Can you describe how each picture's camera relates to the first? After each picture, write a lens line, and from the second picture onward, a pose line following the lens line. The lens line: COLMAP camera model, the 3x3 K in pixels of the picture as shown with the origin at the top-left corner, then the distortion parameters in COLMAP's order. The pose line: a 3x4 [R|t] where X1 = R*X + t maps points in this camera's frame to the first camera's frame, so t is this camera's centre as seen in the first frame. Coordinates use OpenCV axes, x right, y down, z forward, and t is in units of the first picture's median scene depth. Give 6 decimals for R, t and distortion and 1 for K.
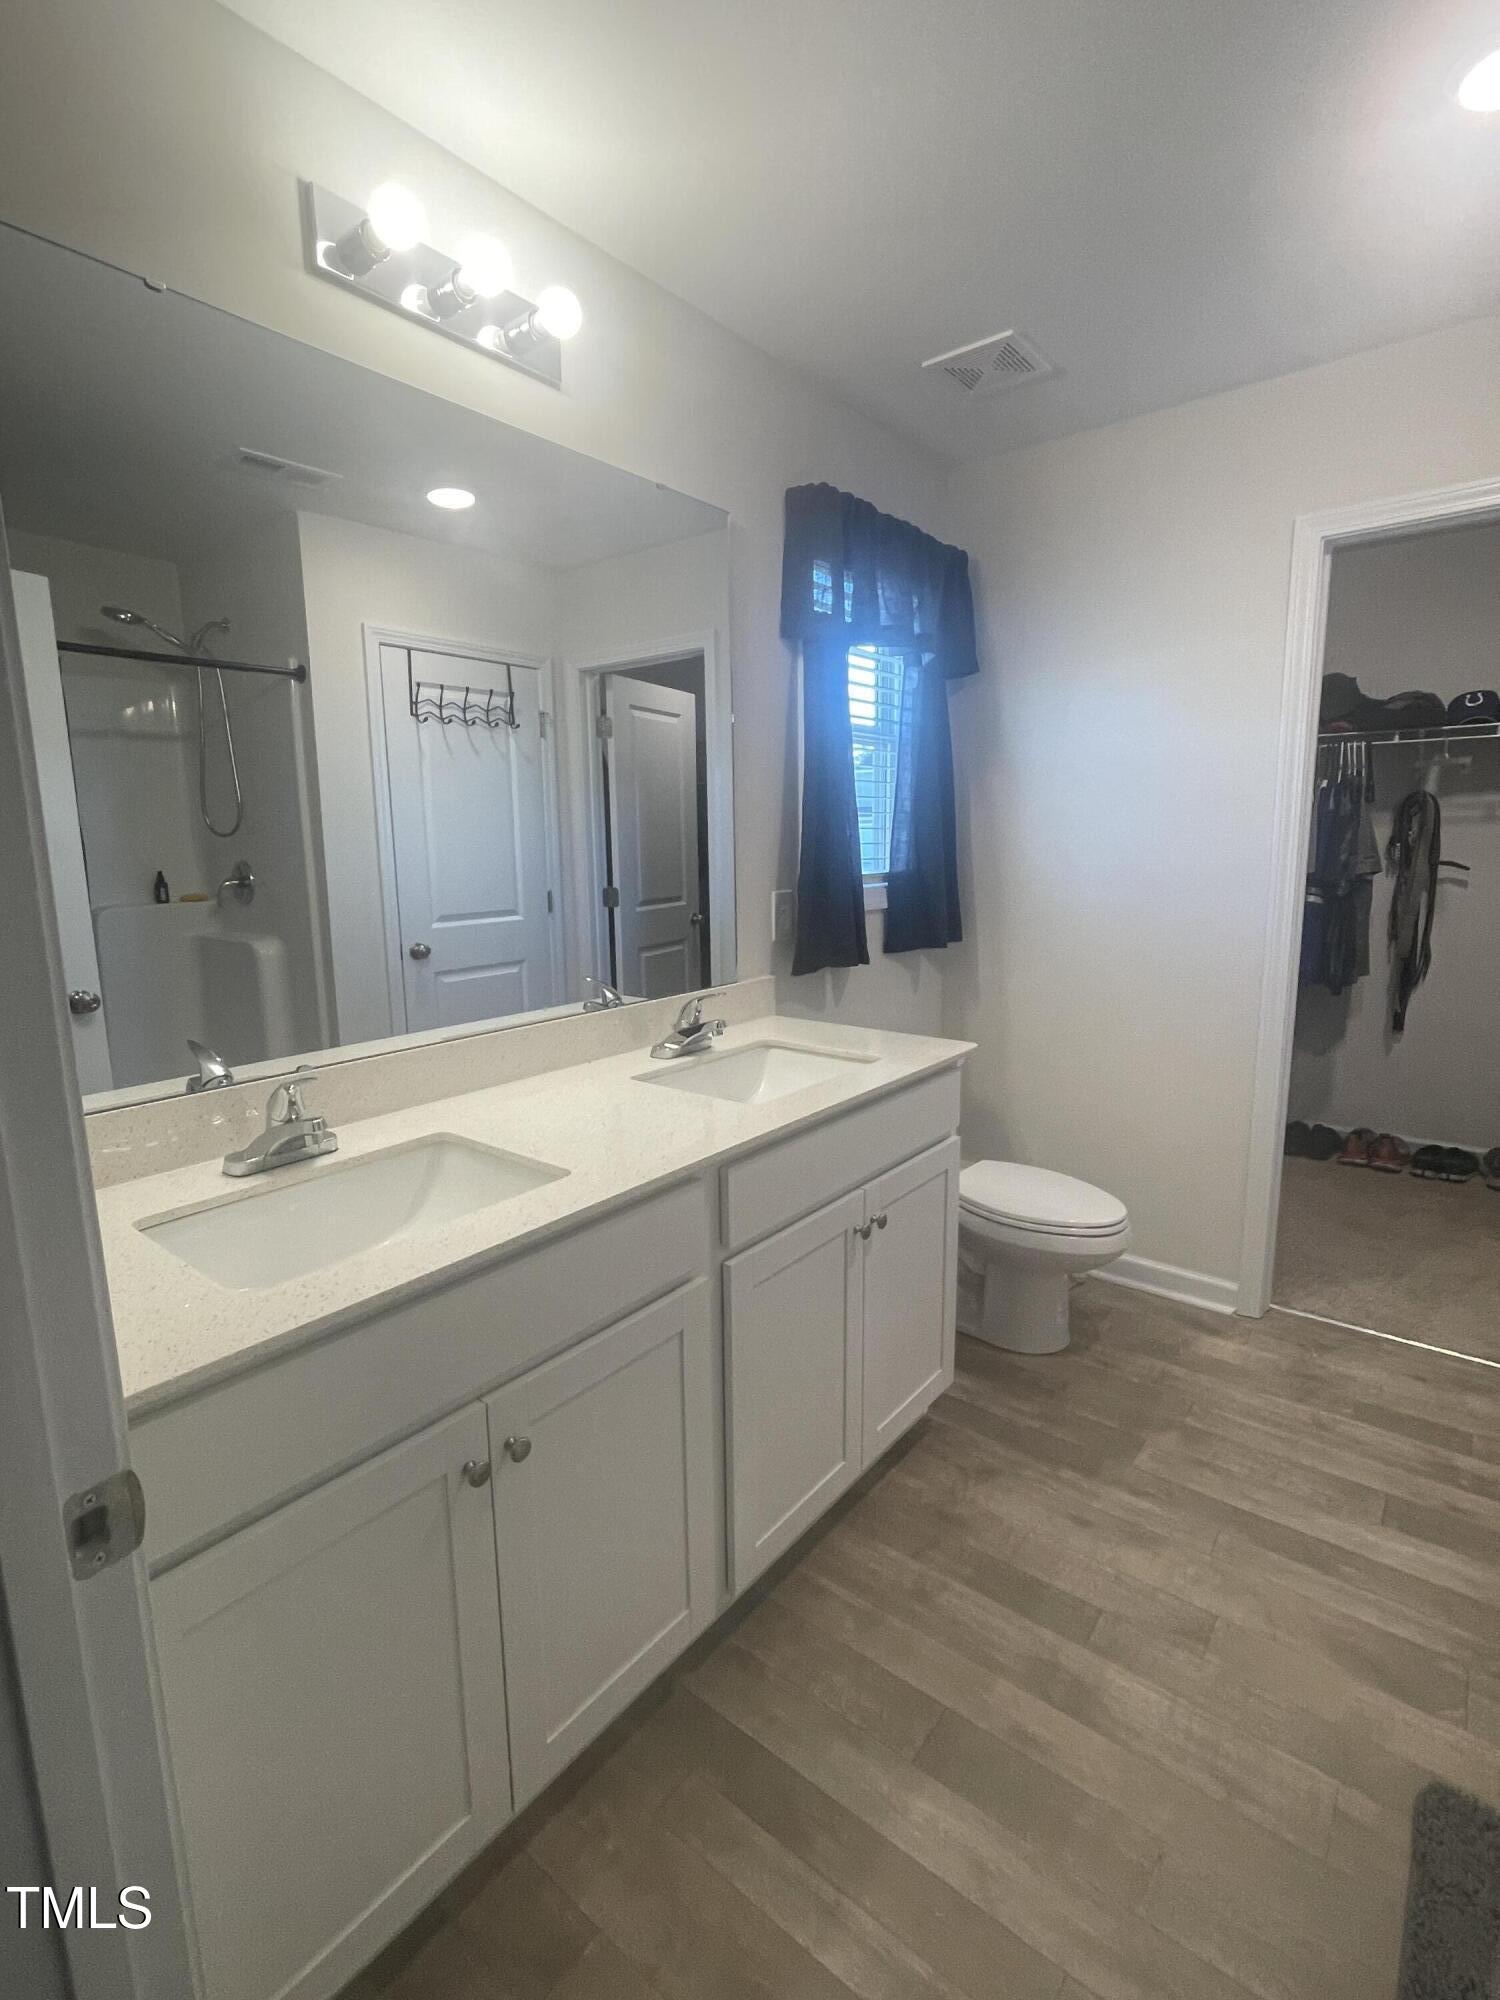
lens RADIAL K [[931.6, 0, 750.1], [0, 931.6, 999.1], [0, 0, 1]] dist [0.004433, 0.000482]
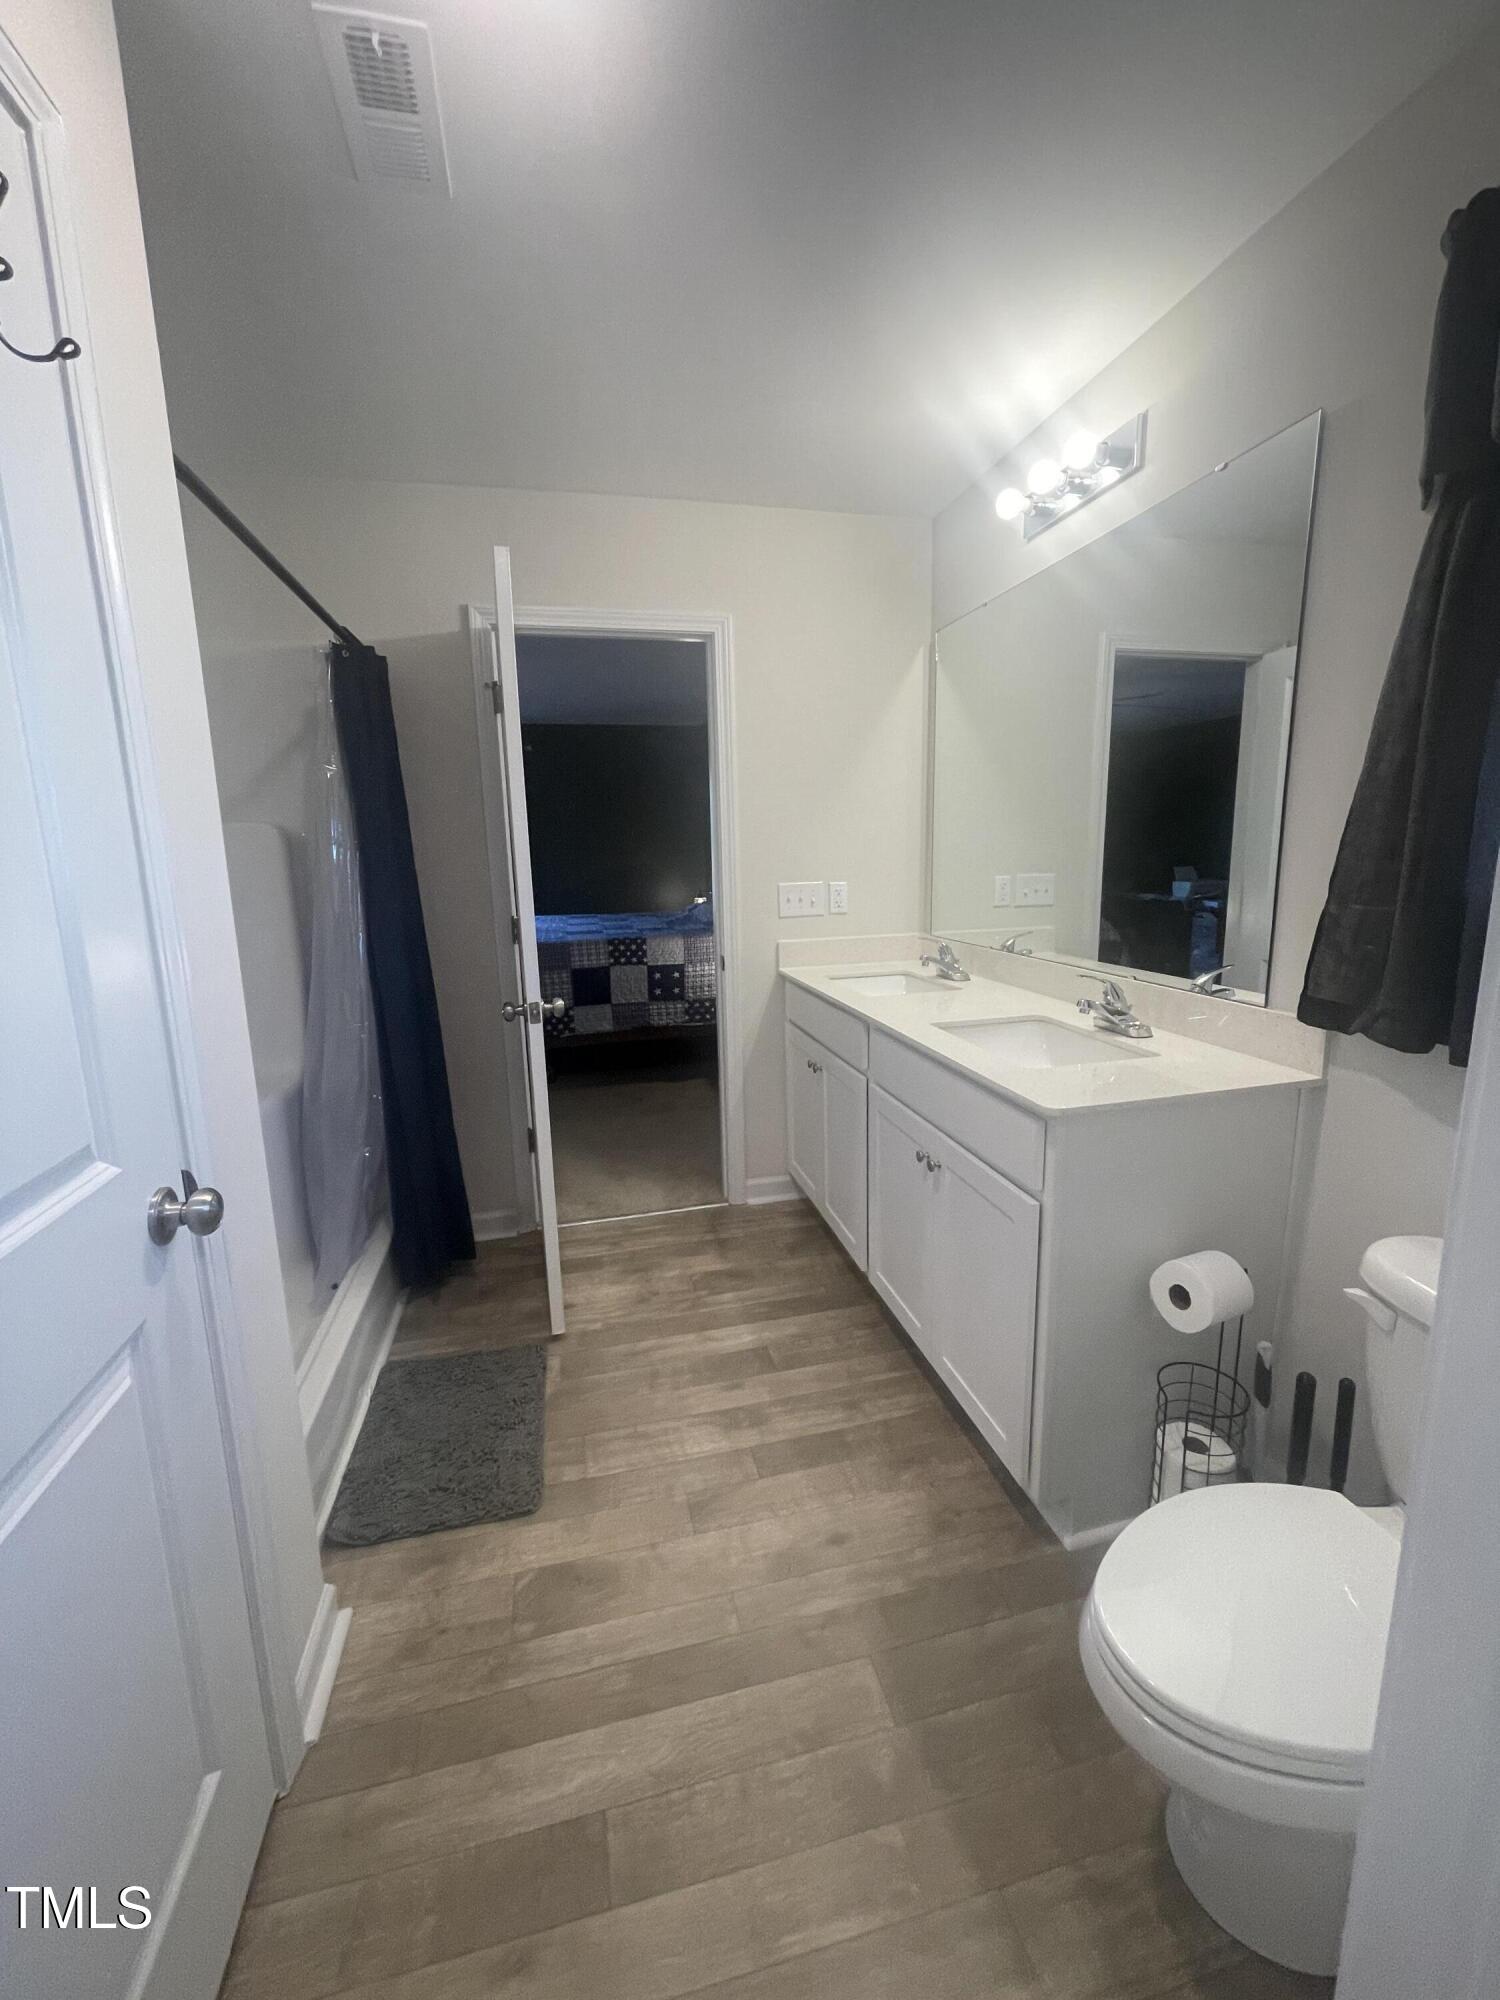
lens RADIAL K [[803.3, 0, 768.5], [0, 803.3, 1005.8], [0, 0, 1]] dist [0.000587, 0.000198]
pose [[-0.598865, 0.179895, -0.780384, 1.160133], [-0.094459, 0.951776, 0.291892, -0.262677], [0.795260, 0.248518, -0.552992, 1.540040]]
